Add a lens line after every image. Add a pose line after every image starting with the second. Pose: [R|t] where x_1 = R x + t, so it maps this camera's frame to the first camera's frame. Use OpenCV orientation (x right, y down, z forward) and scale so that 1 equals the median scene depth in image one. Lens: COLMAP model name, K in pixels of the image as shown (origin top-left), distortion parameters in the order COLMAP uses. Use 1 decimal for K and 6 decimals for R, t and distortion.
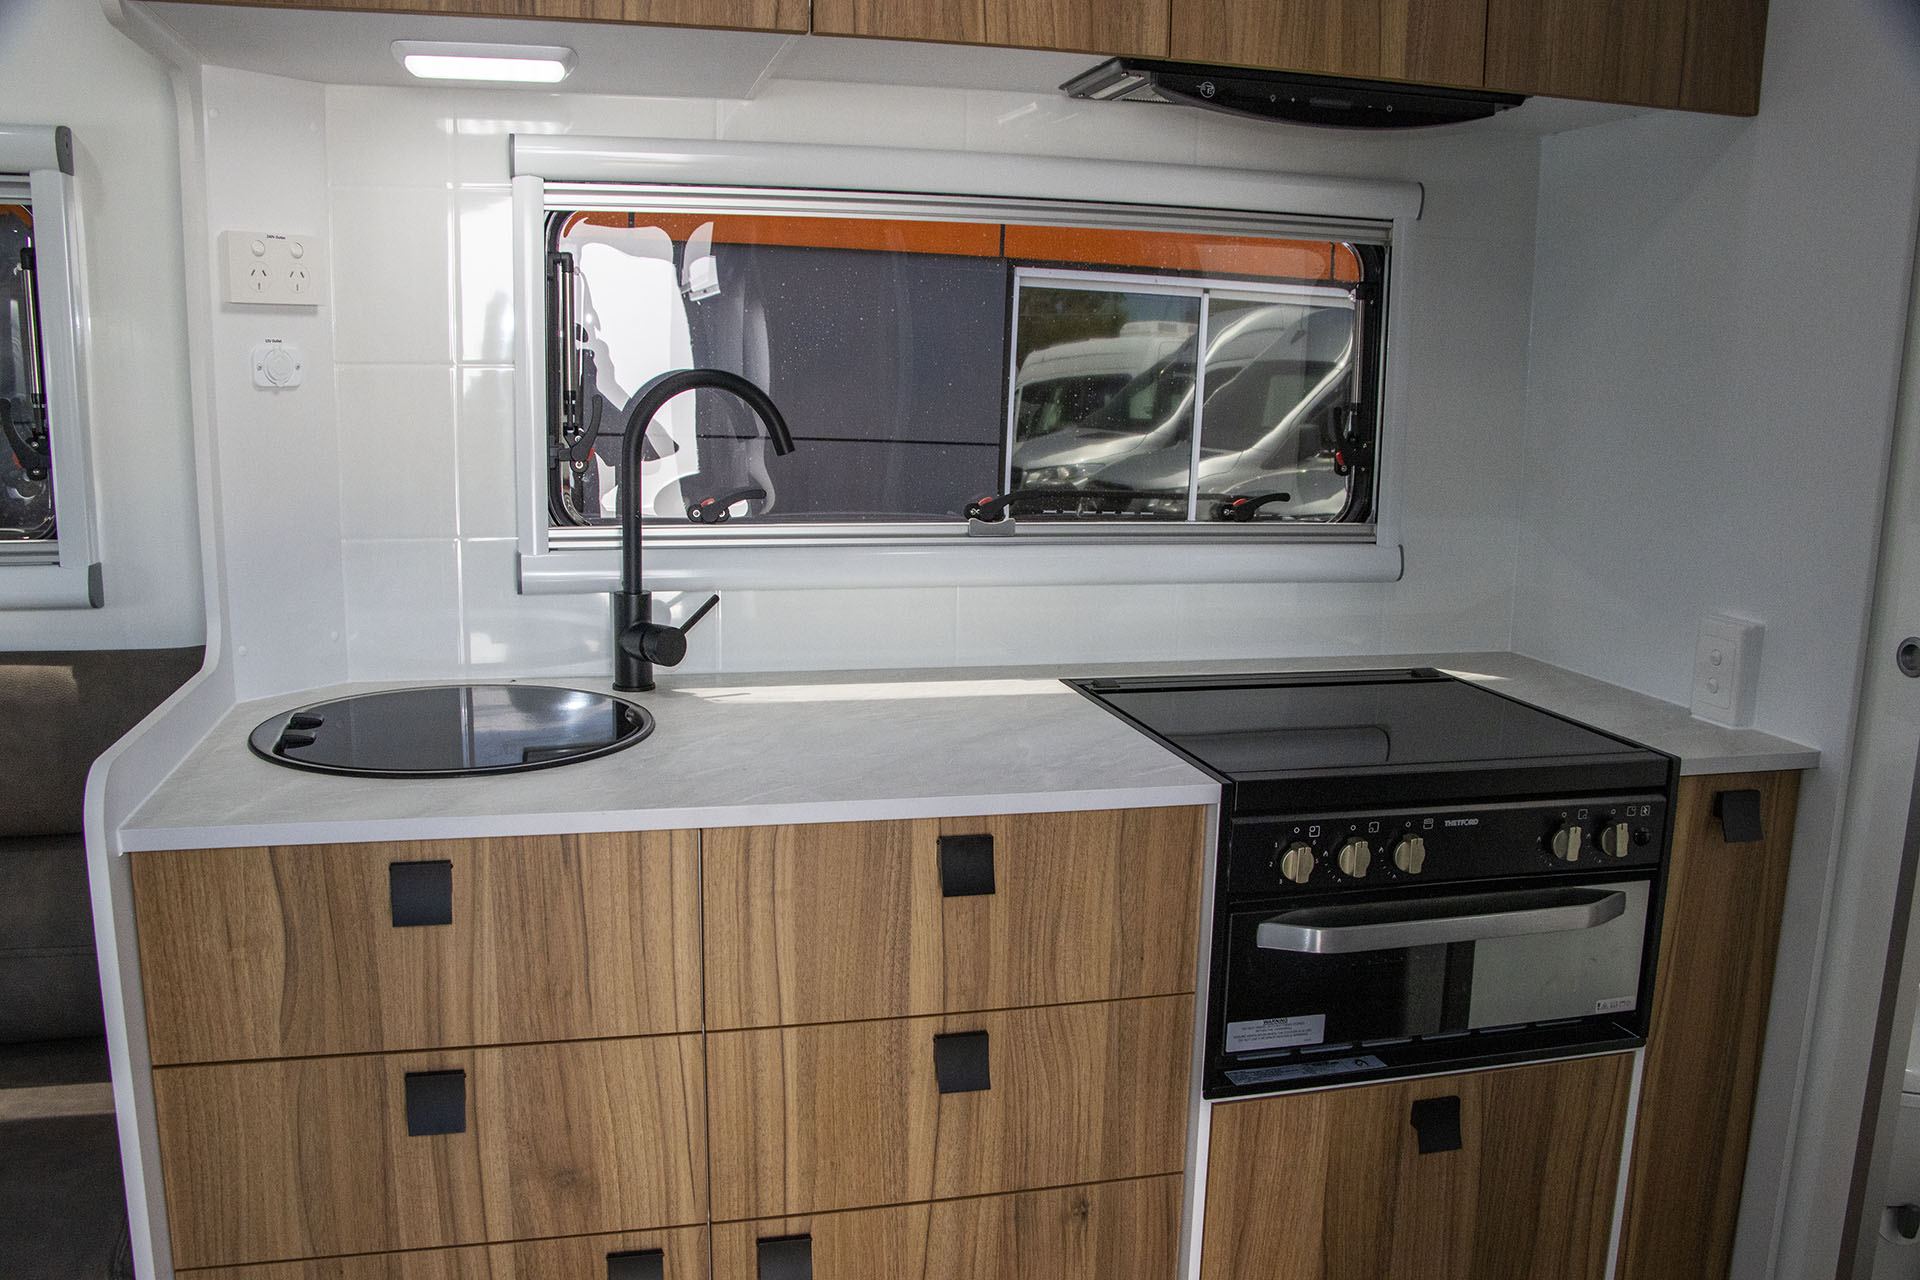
lens RADIAL K [[1563.2, 0, 955.5], [0, 1563.2, 663.7], [0, 0, 1]] dist [-0.176414, 0.137280]
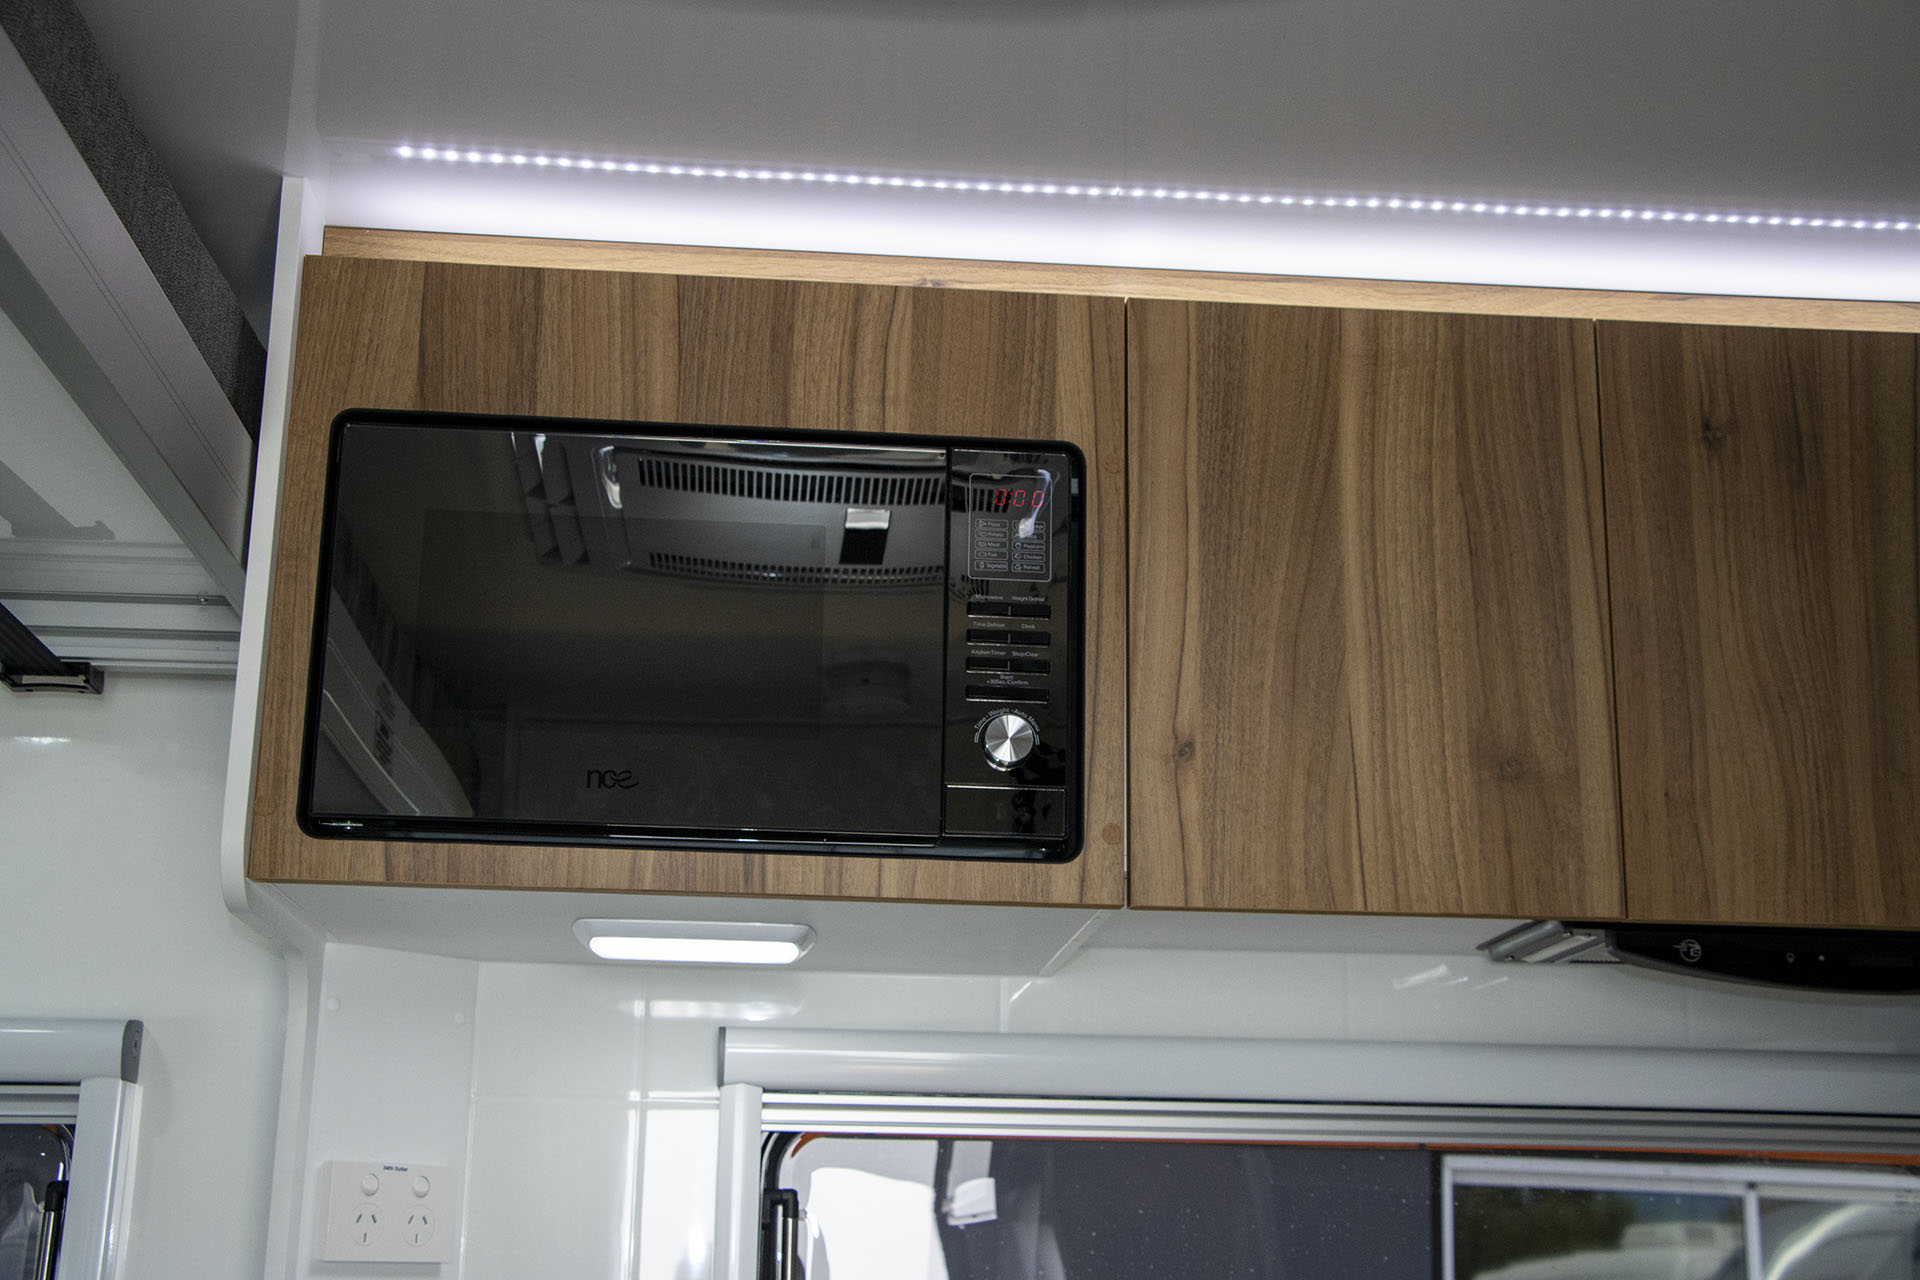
lens RADIAL K [[2410.3, 0, 960.0], [0, 2410.3, 640.0], [0, 0, 1]] dist [-0.057324, 0.343568]
pose [[0.986870, -0.046015, -0.154825, 0.012423], [-0.025173, 0.903028, -0.428843, -0.023832], [0.159545, 0.427110, 0.890013, -0.117488]]
